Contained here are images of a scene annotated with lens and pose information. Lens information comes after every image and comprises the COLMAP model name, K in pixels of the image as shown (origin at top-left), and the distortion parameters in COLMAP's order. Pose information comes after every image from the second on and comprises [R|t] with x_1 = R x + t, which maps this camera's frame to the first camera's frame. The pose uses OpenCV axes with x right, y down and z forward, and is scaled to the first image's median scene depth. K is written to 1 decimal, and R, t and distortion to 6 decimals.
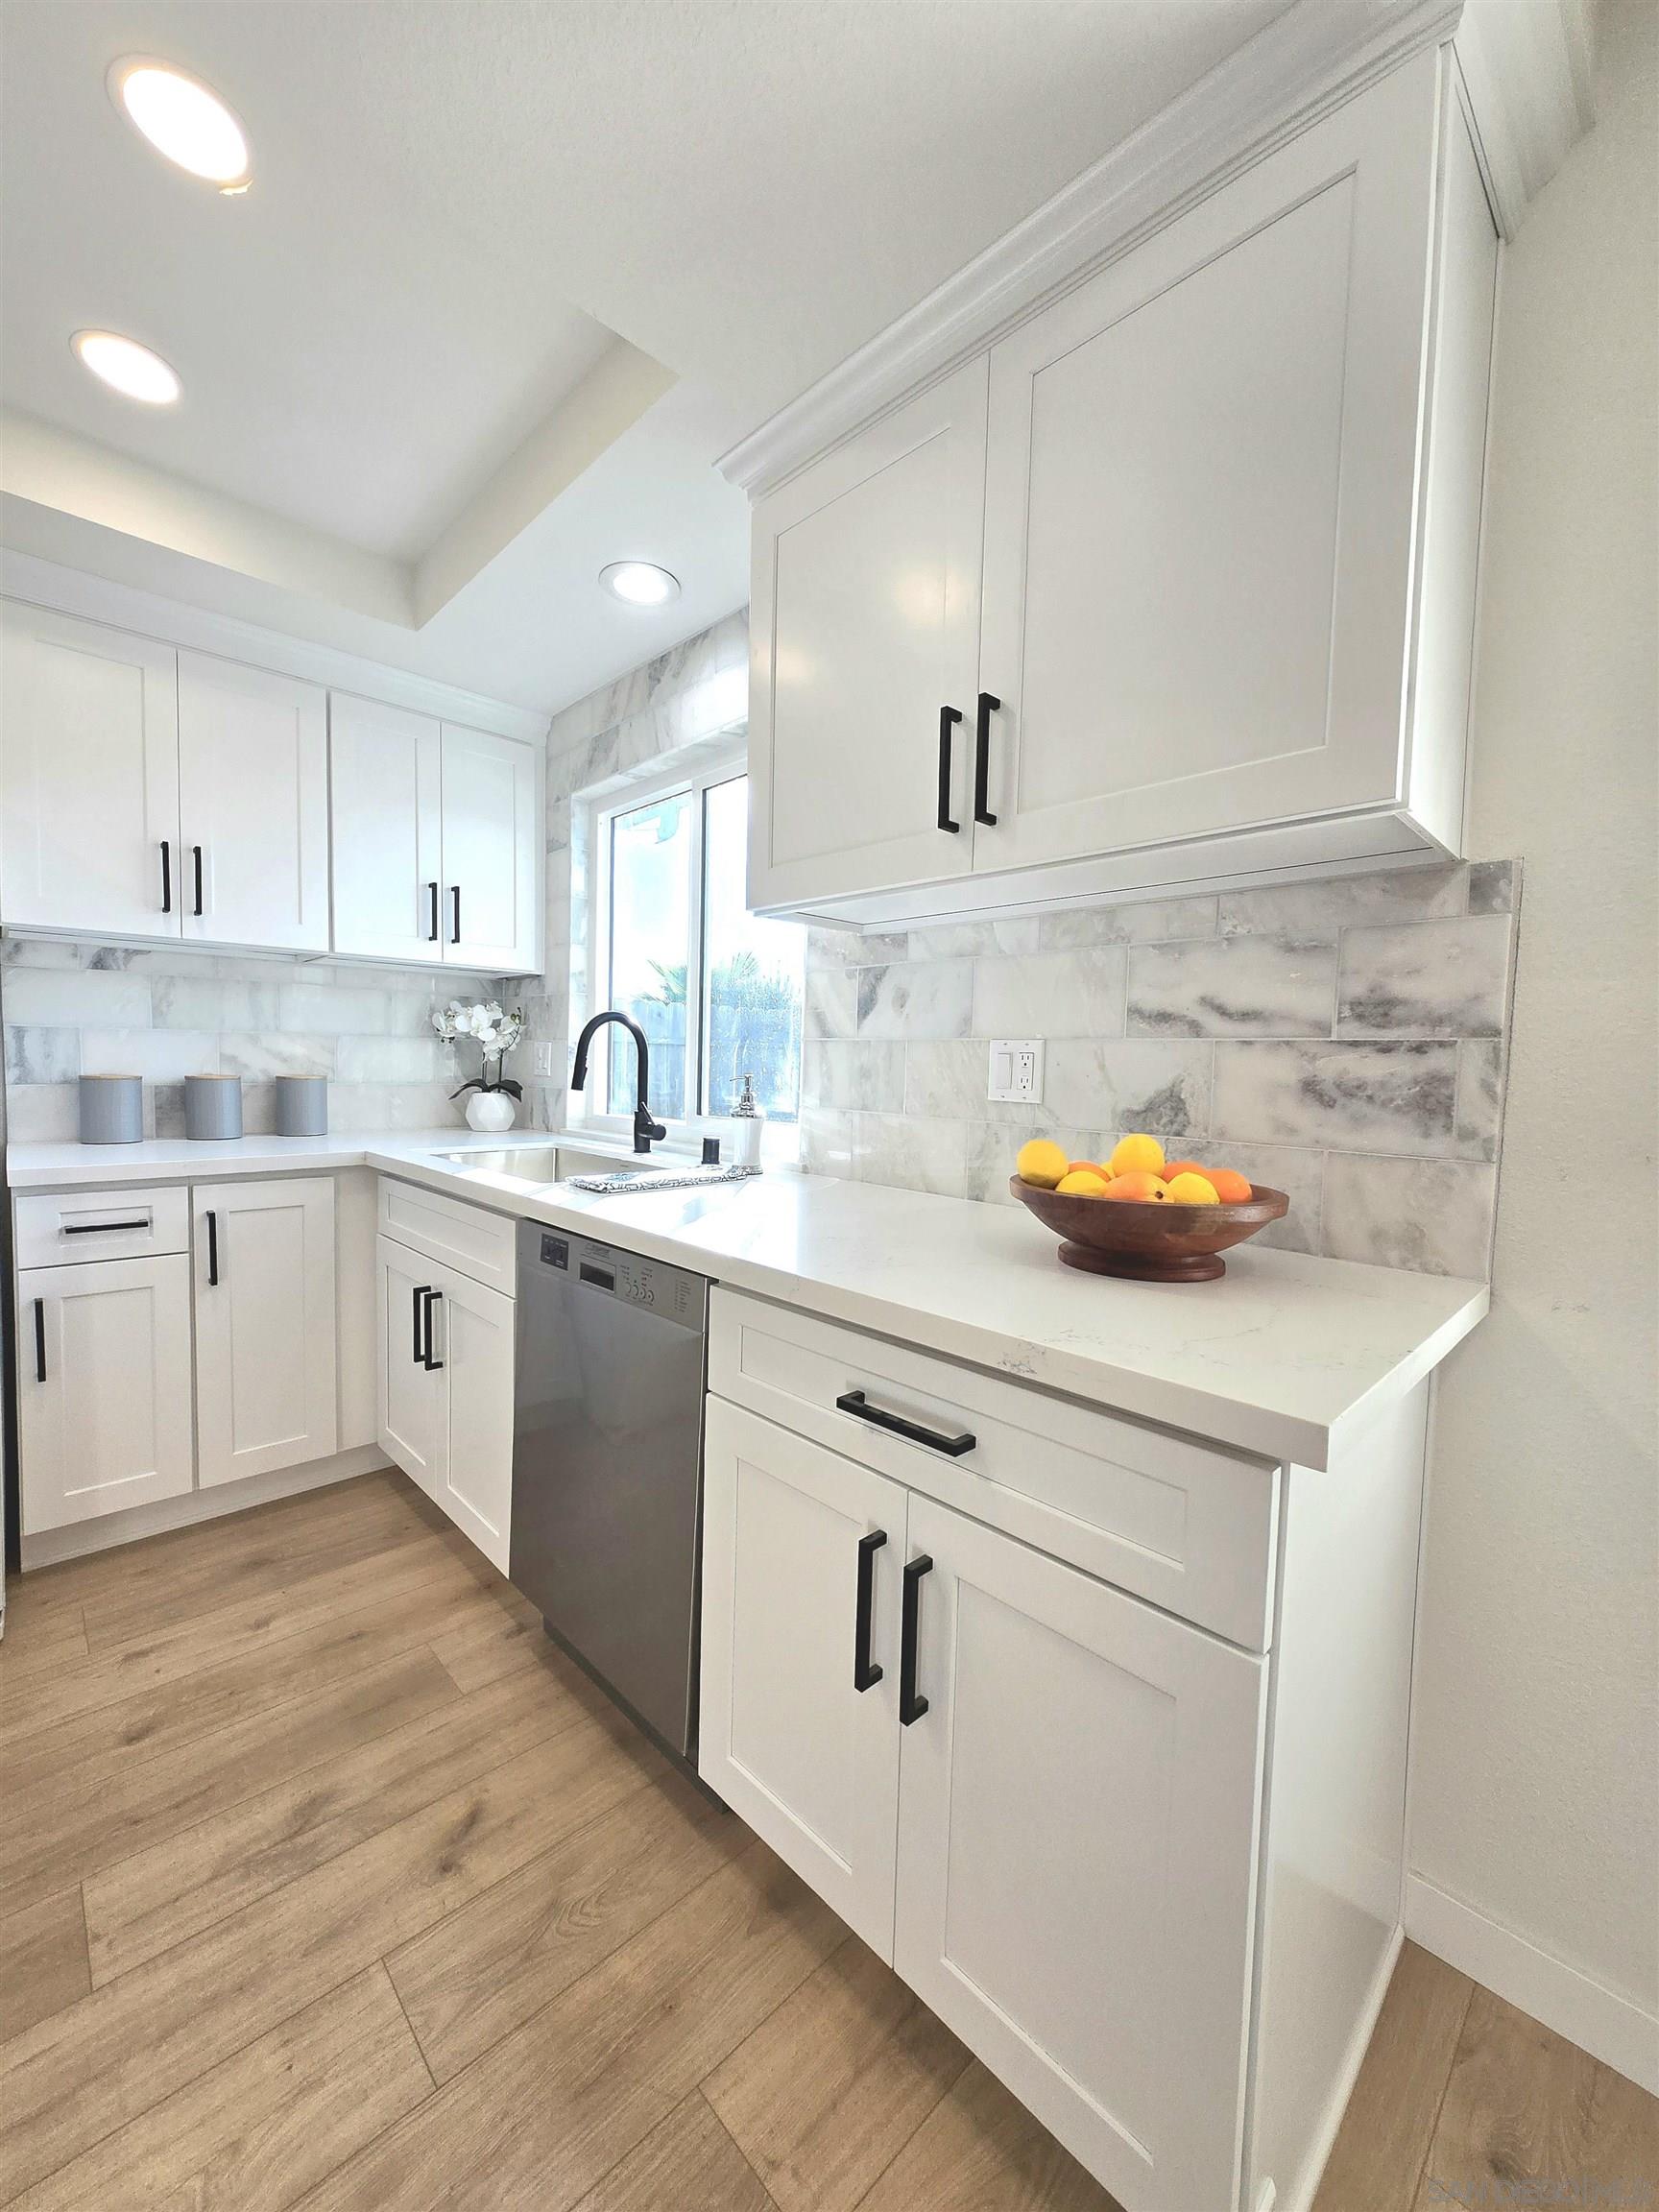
lens RADIAL K [[862.5, 0, 826.8], [0, 862.5, 1108.7], [0, 0, 1]] dist [0.001507, -0.000389]
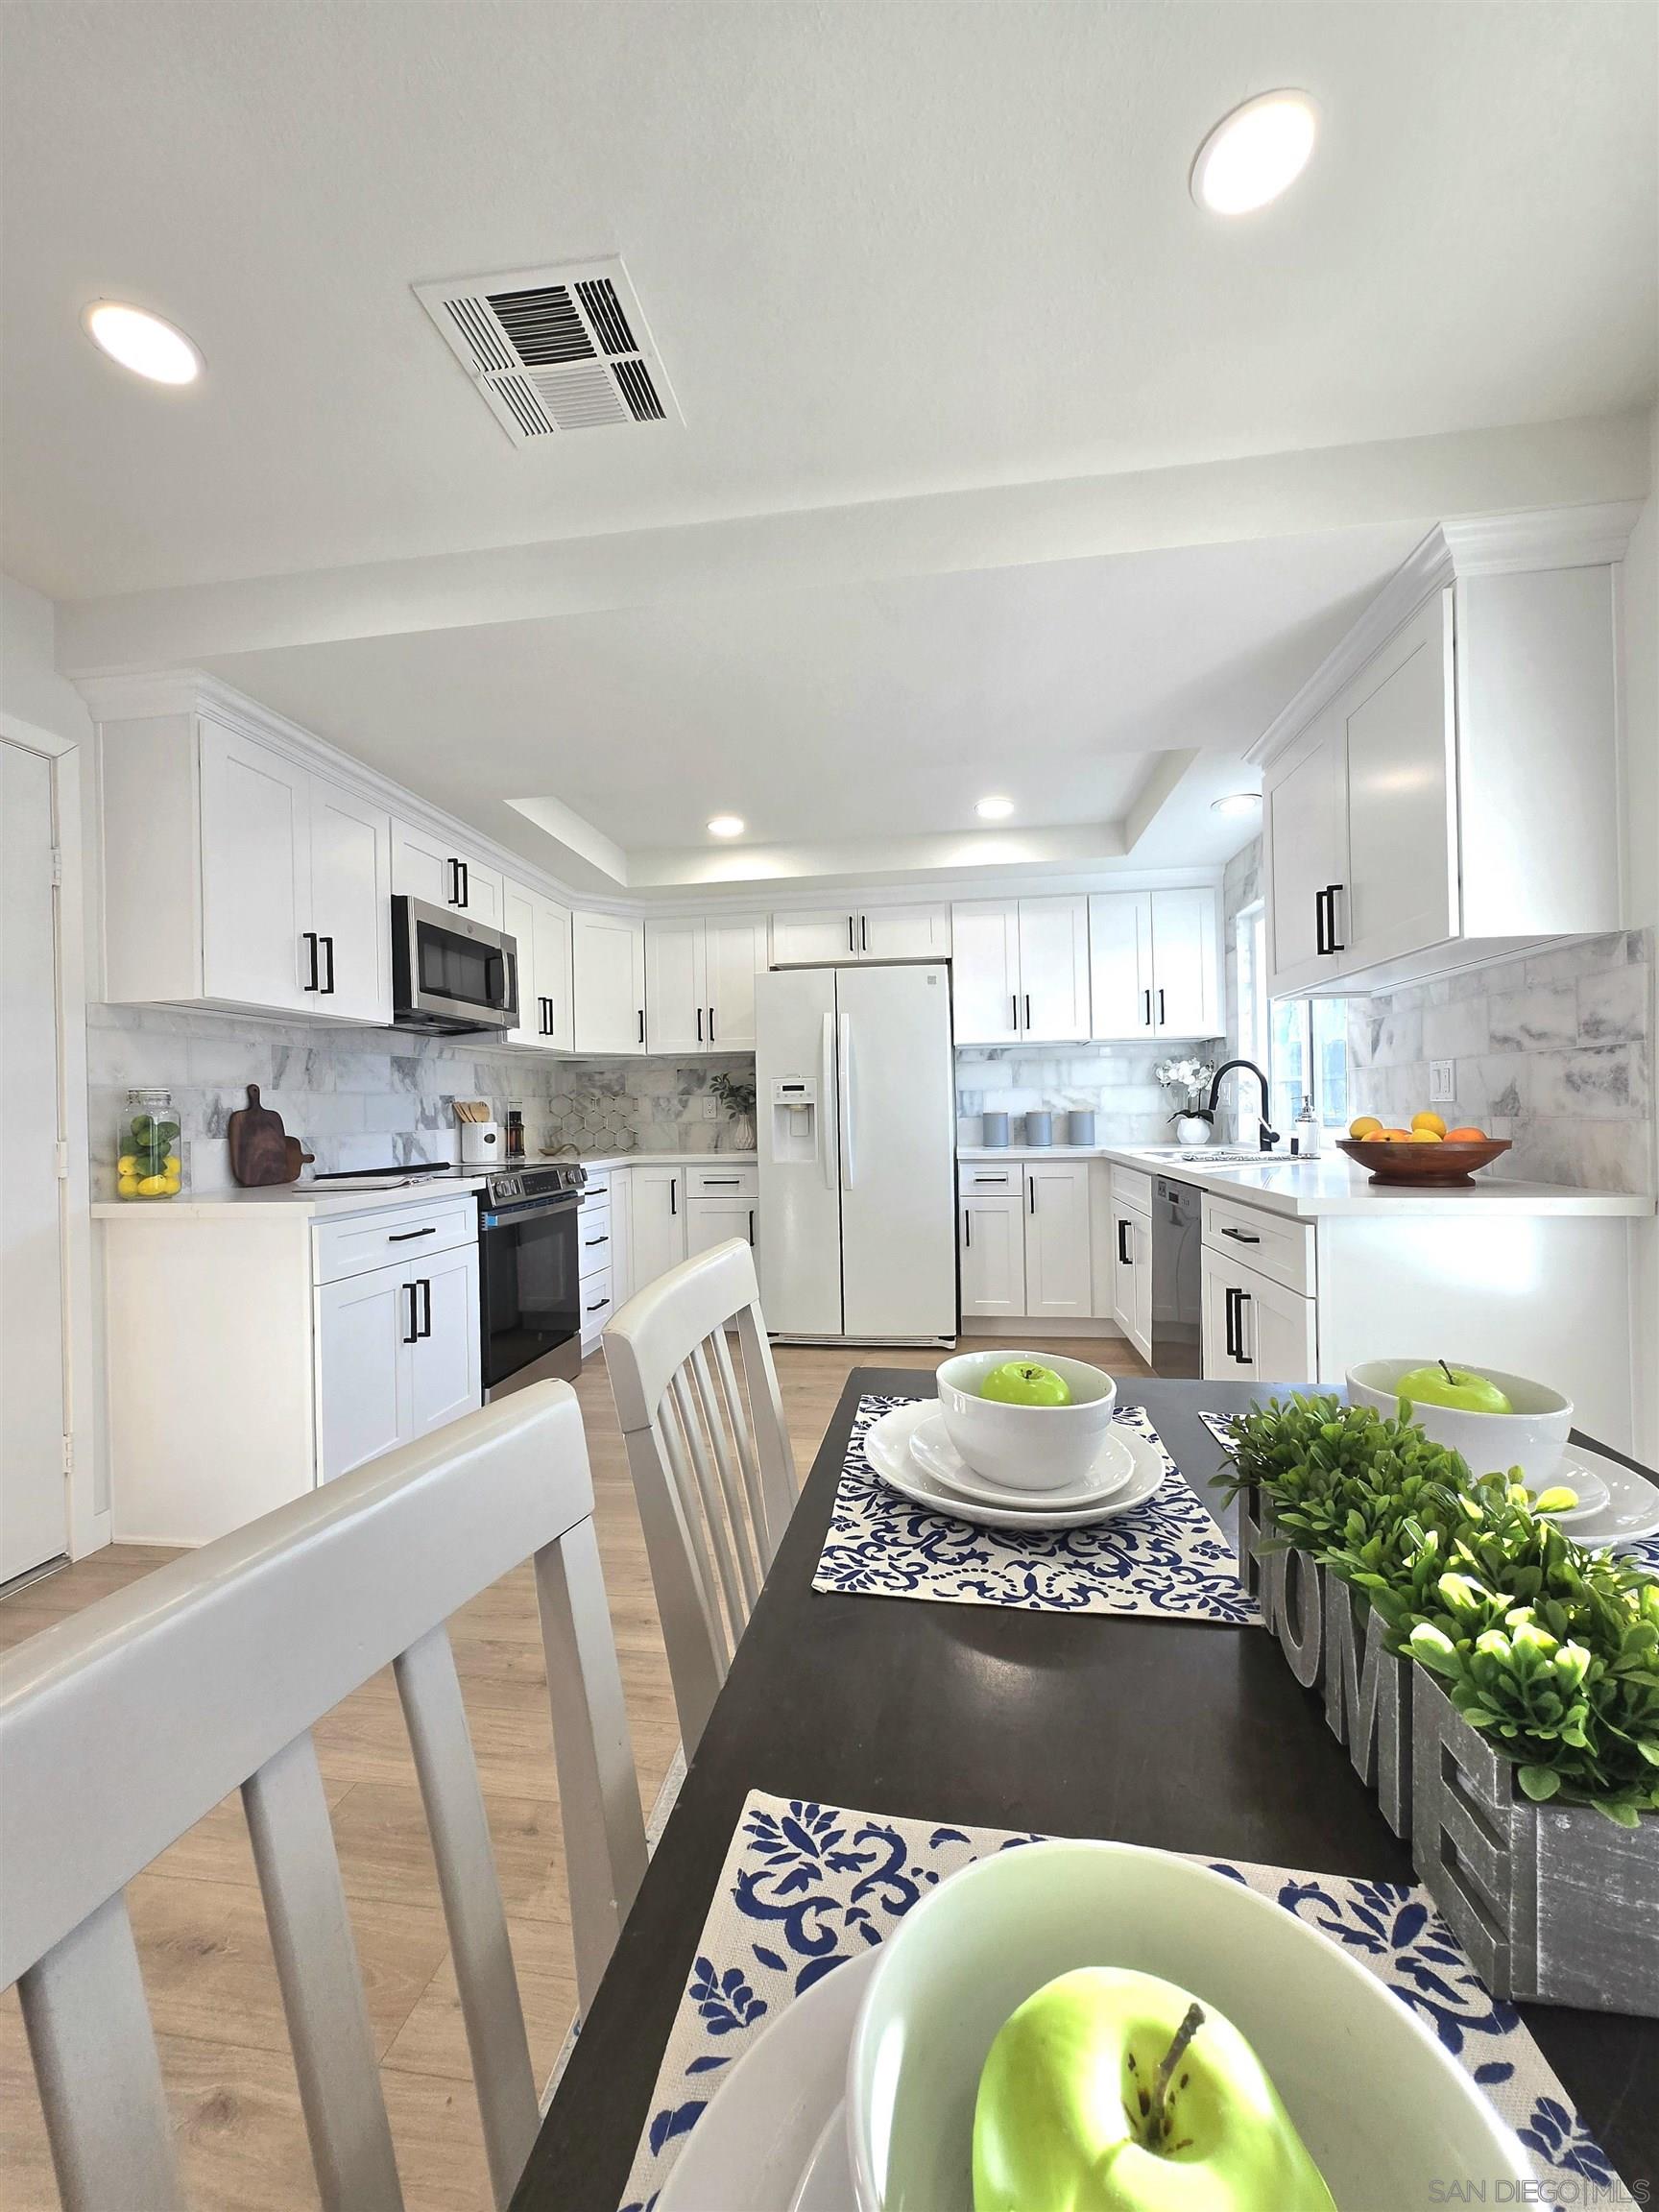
lens RADIAL K [[862.5, 0, 824.1], [0, 862.5, 1110.0], [0, 0, 1]] dist [0.001507, -0.000389]
pose [[0.610002, -0.037518, -0.791511, 0.532432], [-0.008220, 0.998525, -0.053666, 0.068845], [0.792357, 0.039242, 0.608794, -0.554121]]
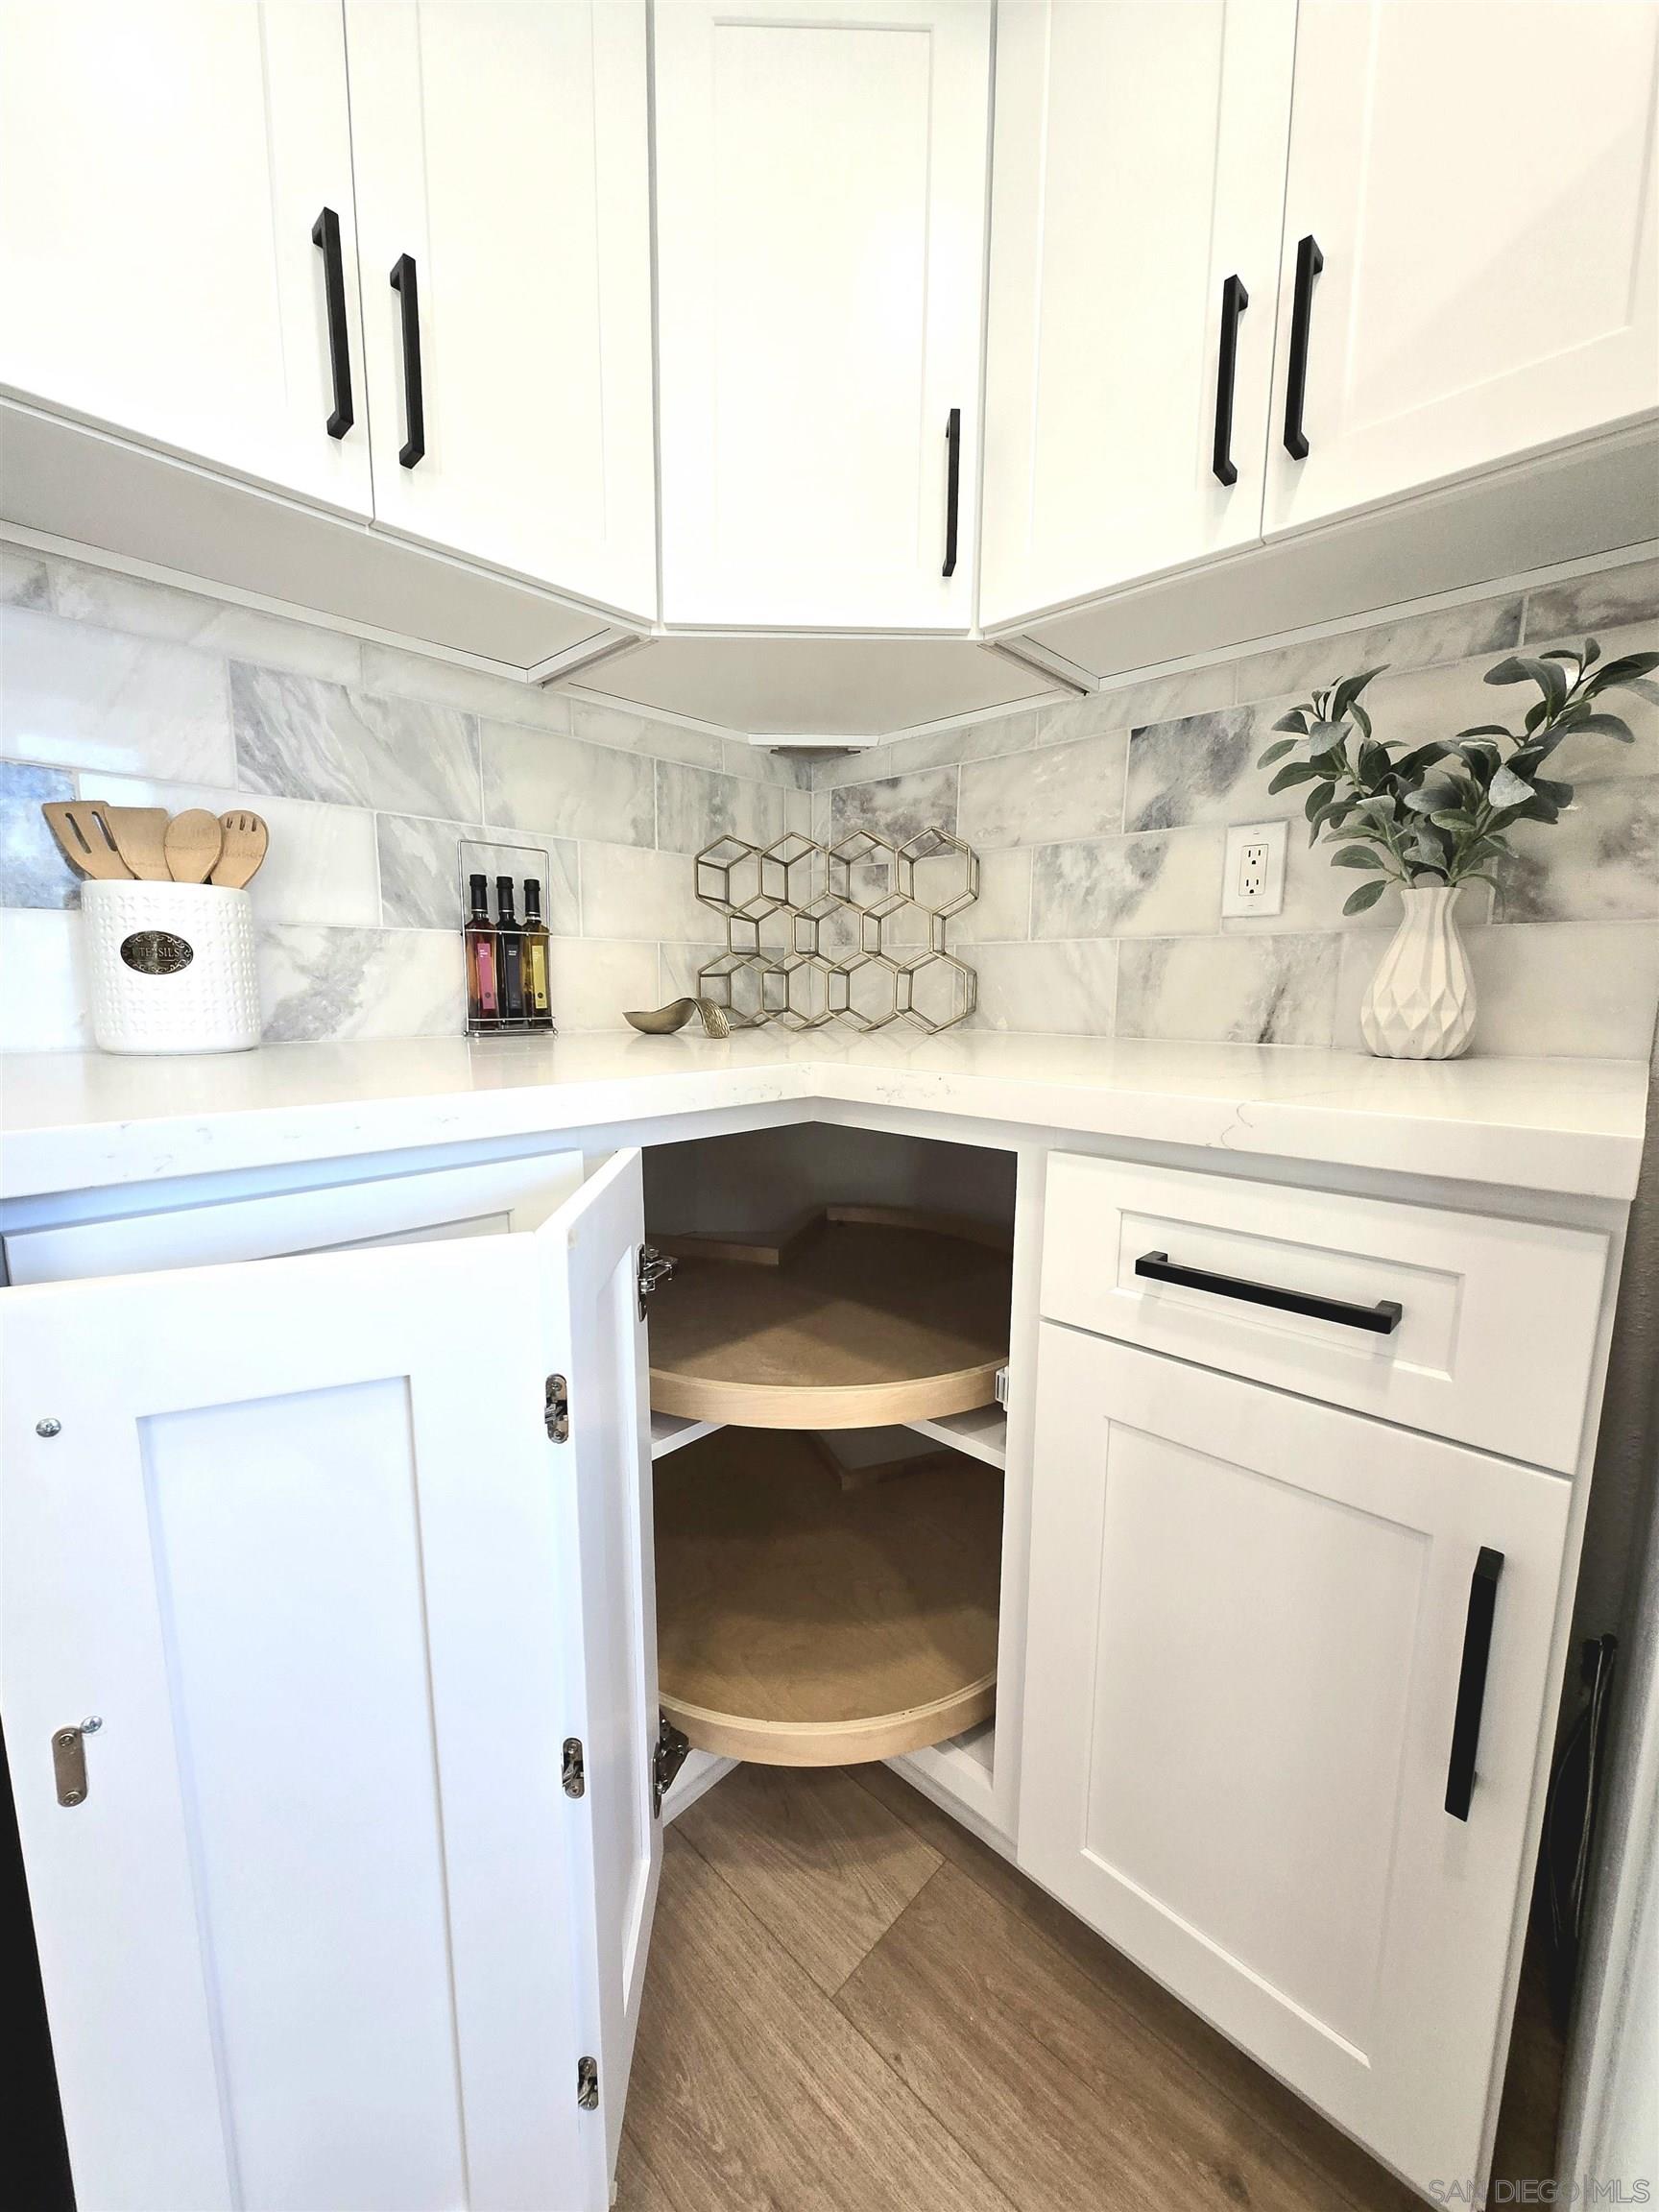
lens RADIAL K [[862.5, 0, 819.1], [0, 862.5, 1107.1], [0, 0, 1]] dist [0.001507, -0.000389]
pose [[0.032845, 0.120303, -0.992194, -0.855498], [-0.060610, 0.991142, 0.118169, 0.043551], [0.997621, 0.056255, 0.039846, 0.276436]]
